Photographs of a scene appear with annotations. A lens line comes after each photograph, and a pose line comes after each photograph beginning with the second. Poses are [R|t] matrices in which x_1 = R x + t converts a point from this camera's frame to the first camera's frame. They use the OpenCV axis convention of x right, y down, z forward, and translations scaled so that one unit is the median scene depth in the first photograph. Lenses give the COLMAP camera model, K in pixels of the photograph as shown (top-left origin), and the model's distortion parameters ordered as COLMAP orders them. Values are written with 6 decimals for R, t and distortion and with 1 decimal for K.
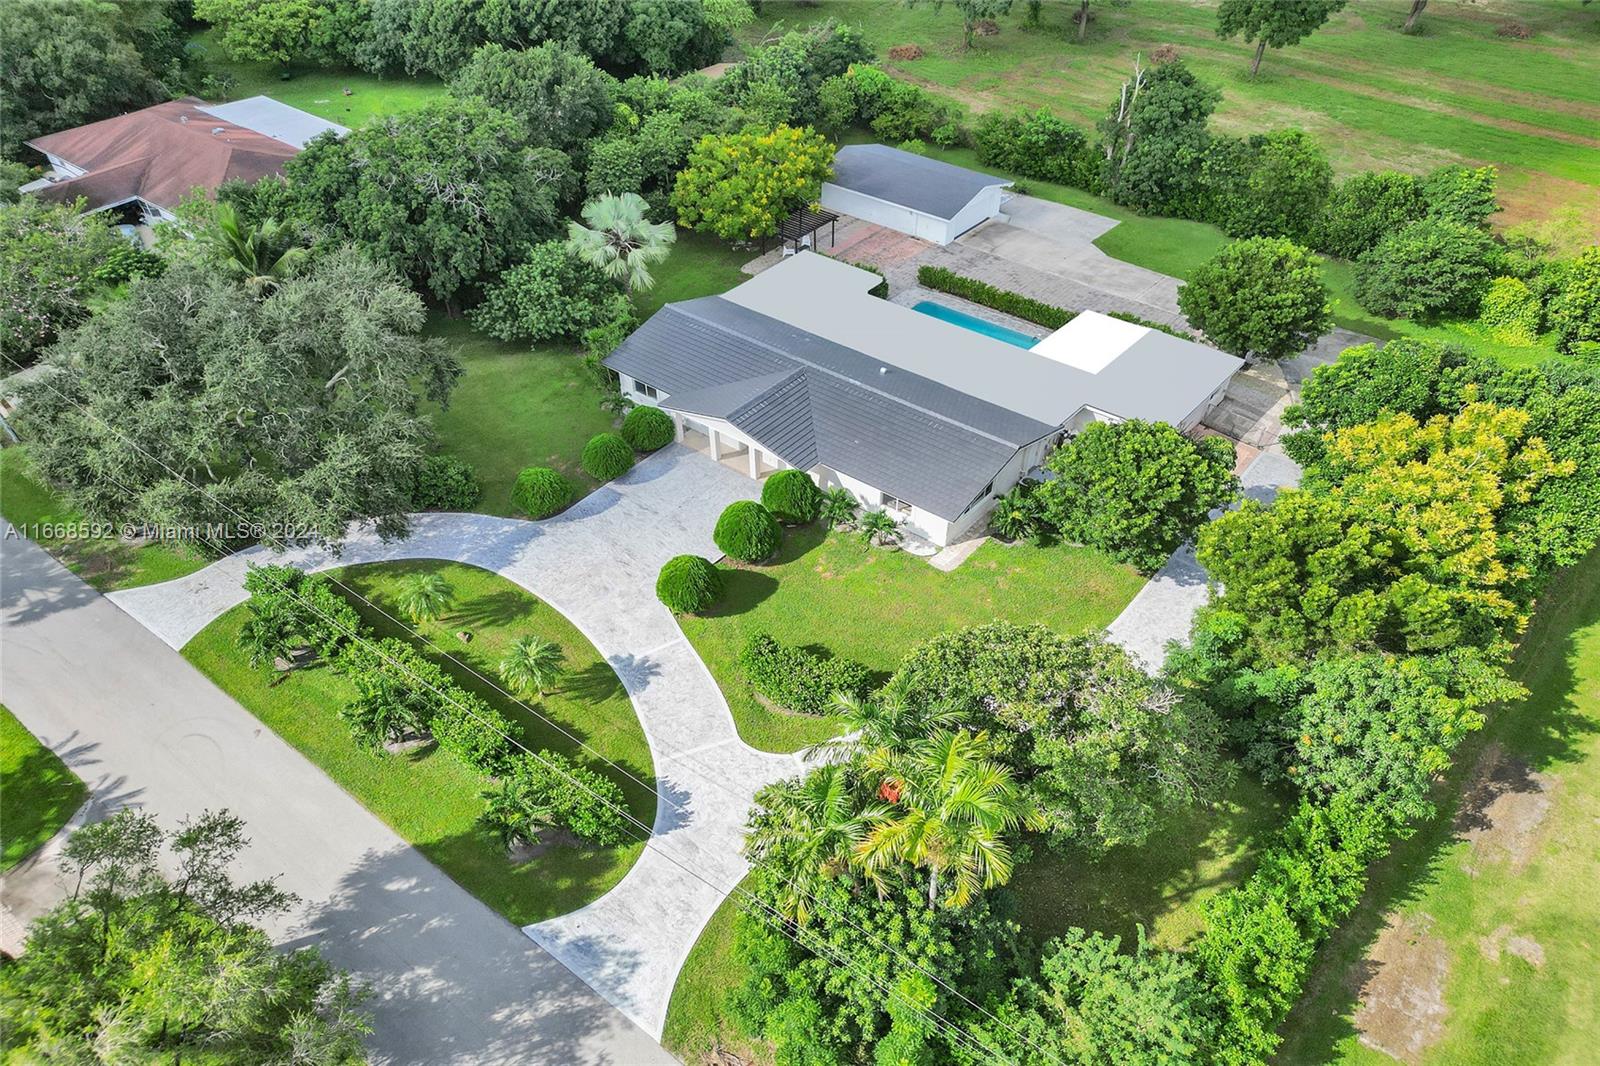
lens RADIAL K [[1109.0, 0, 800.0], [0, 1109.0, 533.0], [0, 0, 1]] dist [0.027146, -0.001658]
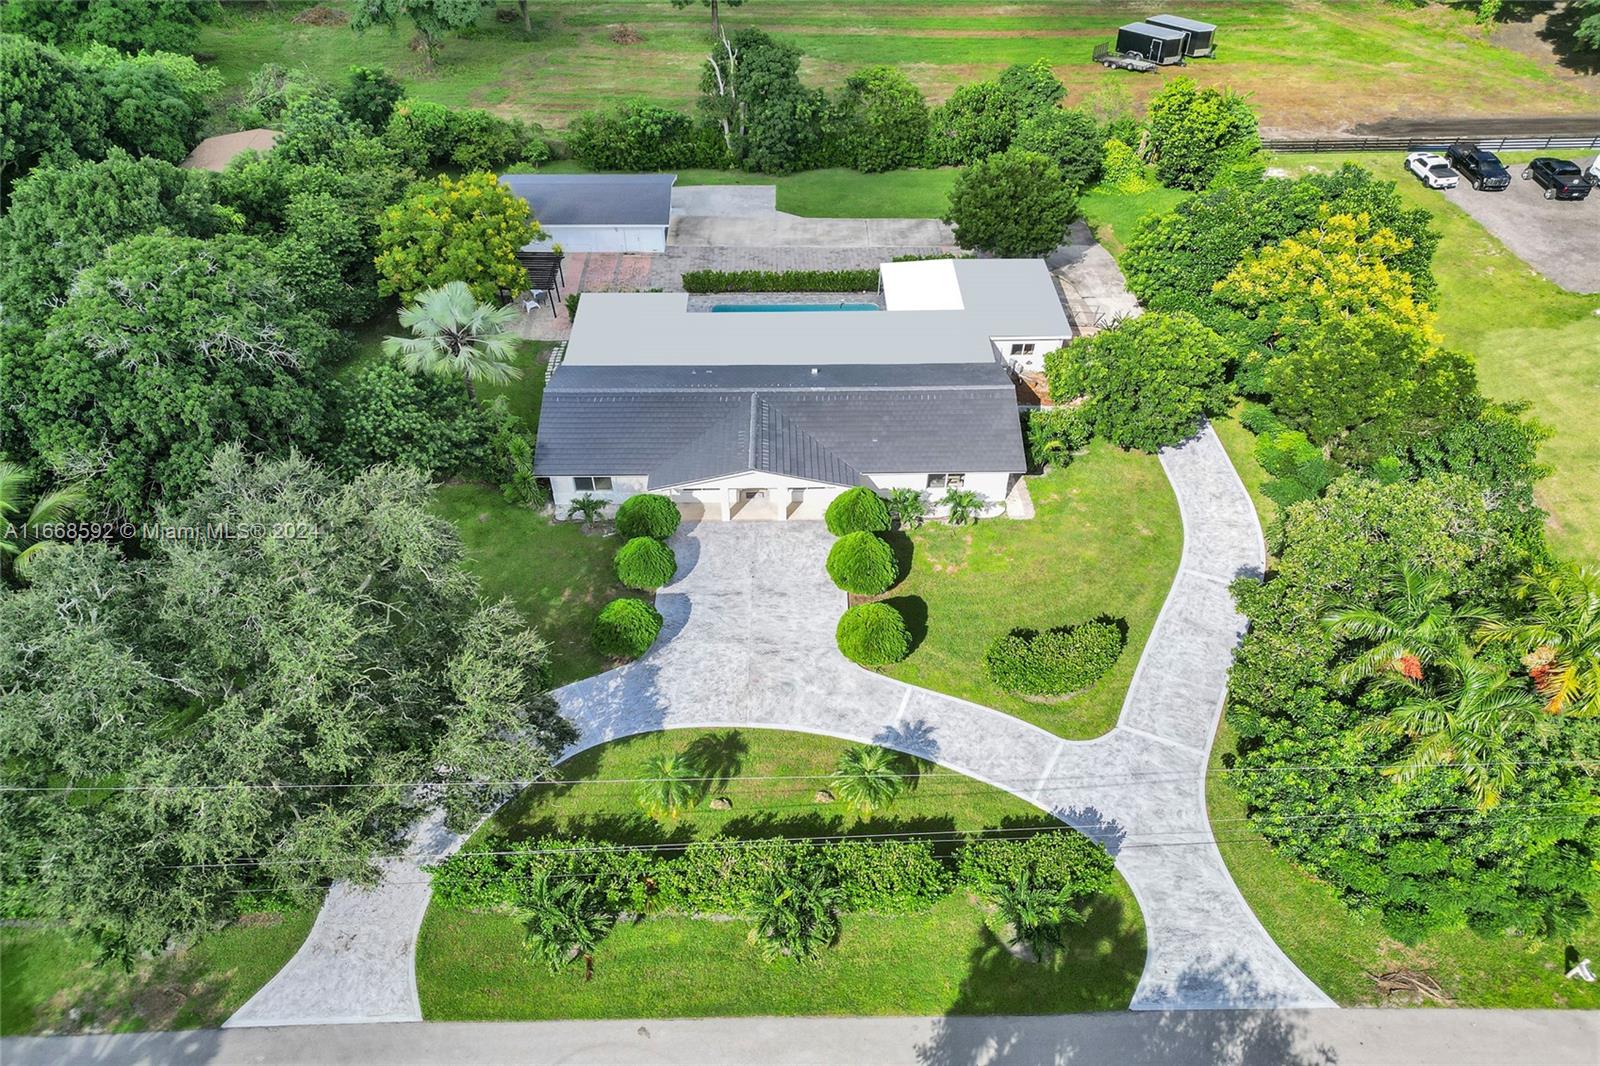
lens RADIAL K [[1109.0, 0, 800.0], [0, 1109.0, 533.2], [0, 0, 1]] dist [0.027146, -0.001658]
pose [[0.791324, -0.398657, 0.463551, -0.507320], [0.397419, 0.911551, 0.105510, -0.143310], [-0.464613, 0.100732, 0.879766, 0.190159]]
